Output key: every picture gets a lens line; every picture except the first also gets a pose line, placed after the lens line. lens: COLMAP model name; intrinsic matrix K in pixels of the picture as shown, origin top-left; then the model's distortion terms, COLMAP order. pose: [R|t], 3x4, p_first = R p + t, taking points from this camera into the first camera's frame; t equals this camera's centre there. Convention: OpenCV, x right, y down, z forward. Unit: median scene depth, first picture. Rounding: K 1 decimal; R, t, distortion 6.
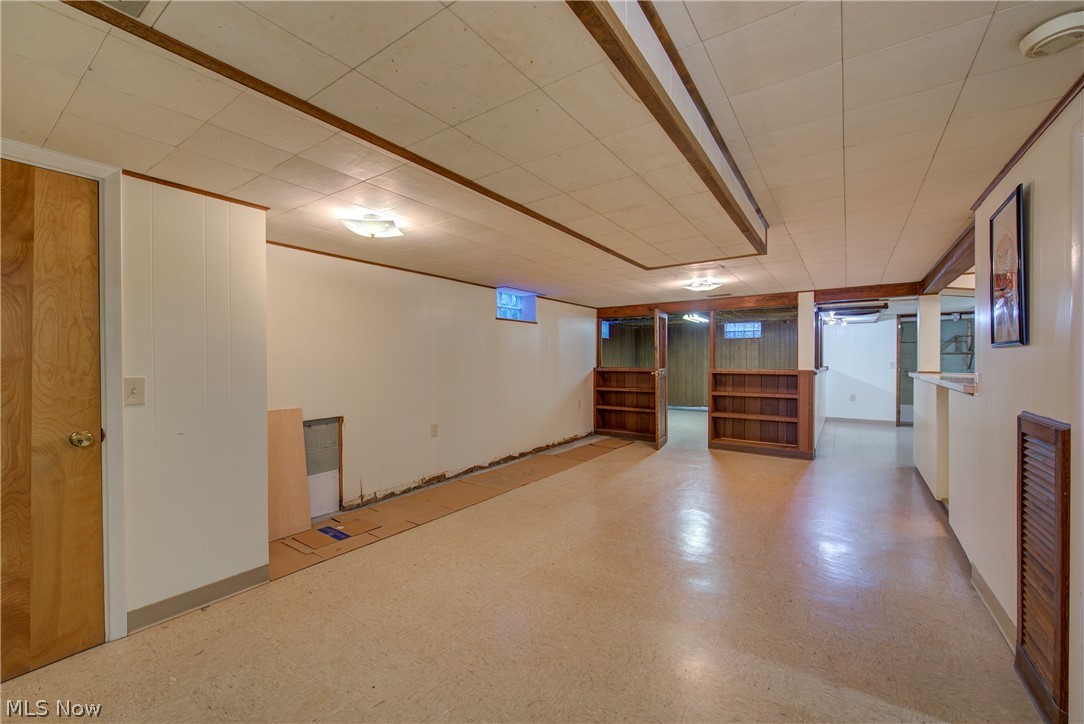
lens RADIAL K [[436.3, 0, 542.0], [0, 436.3, 362.0], [0, 0, 1]] dist [0.000876, -0.000196]
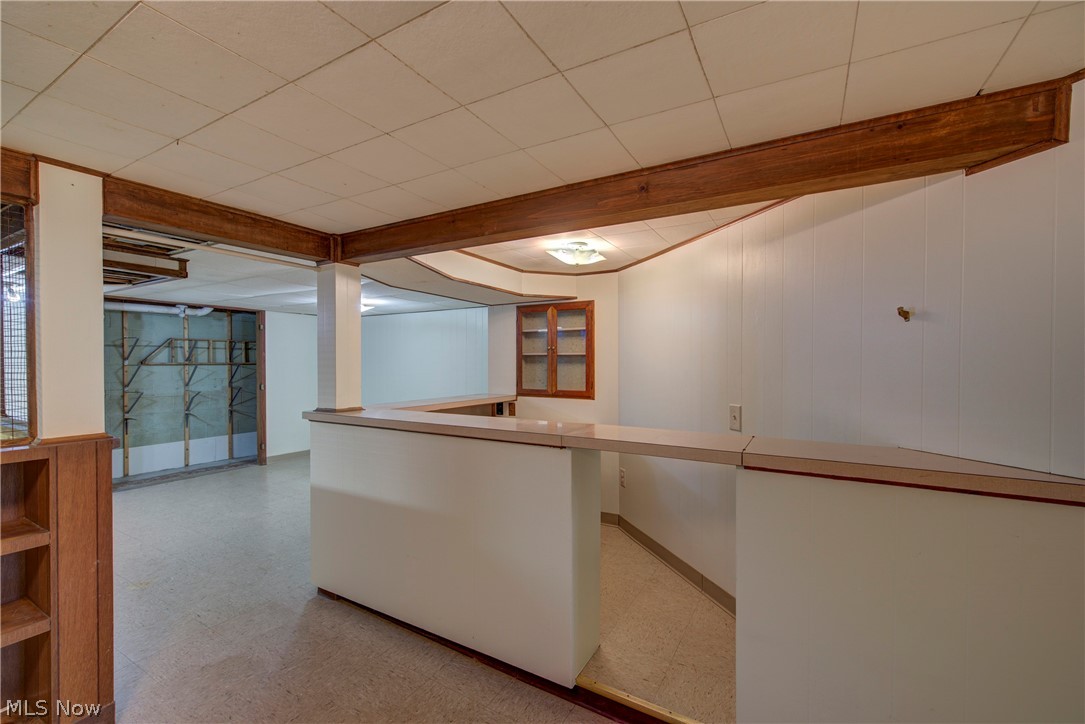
lens RADIAL K [[455.8, 0, 540.2], [0, 455.8, 366.0], [0, 0, 1]] dist [0.000069, -0.000220]
pose [[-0.090135, -0.009357, 0.995886, 0.216293], [0.005664, 0.999935, 0.009908, -0.024151], [-0.995913, 0.006534, -0.090076, 0.567072]]
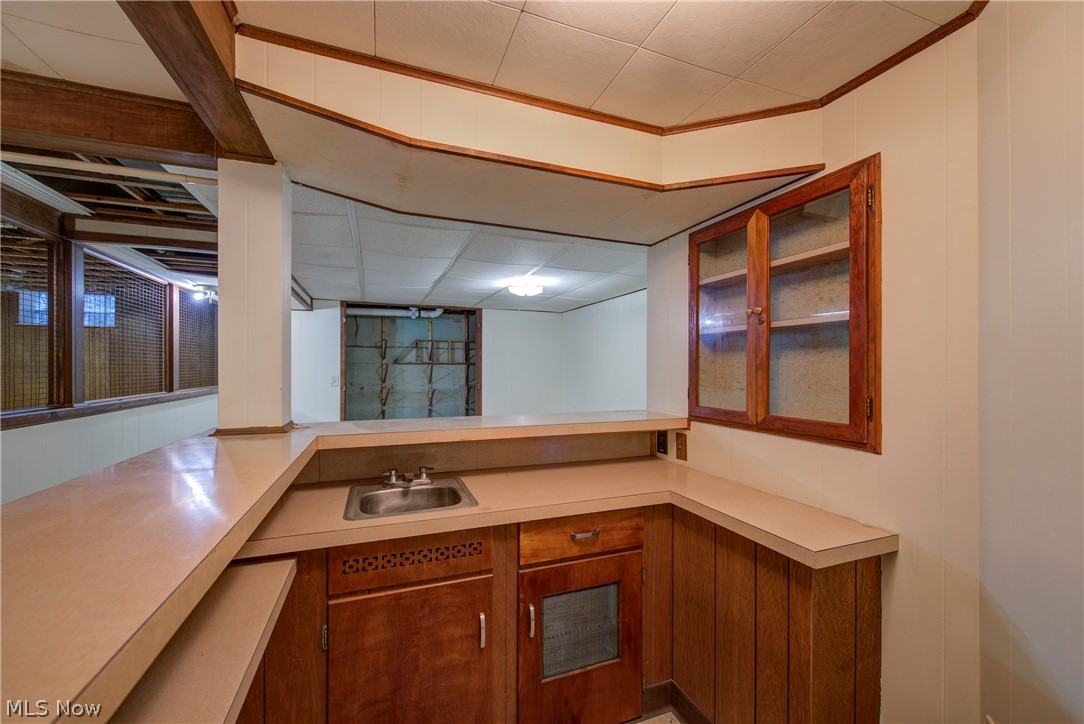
lens RADIAL K [[428.9, 0, 544.2], [0, 428.9, 367.9], [0, 0, 1]] dist [0.002093, -0.002280]
pose [[0.552209, -0.000447, 0.833706, 0.525754], [0.001830, 0.999998, -0.000677, -0.012726], [-0.833704, 0.001900, 0.552208, 0.474195]]
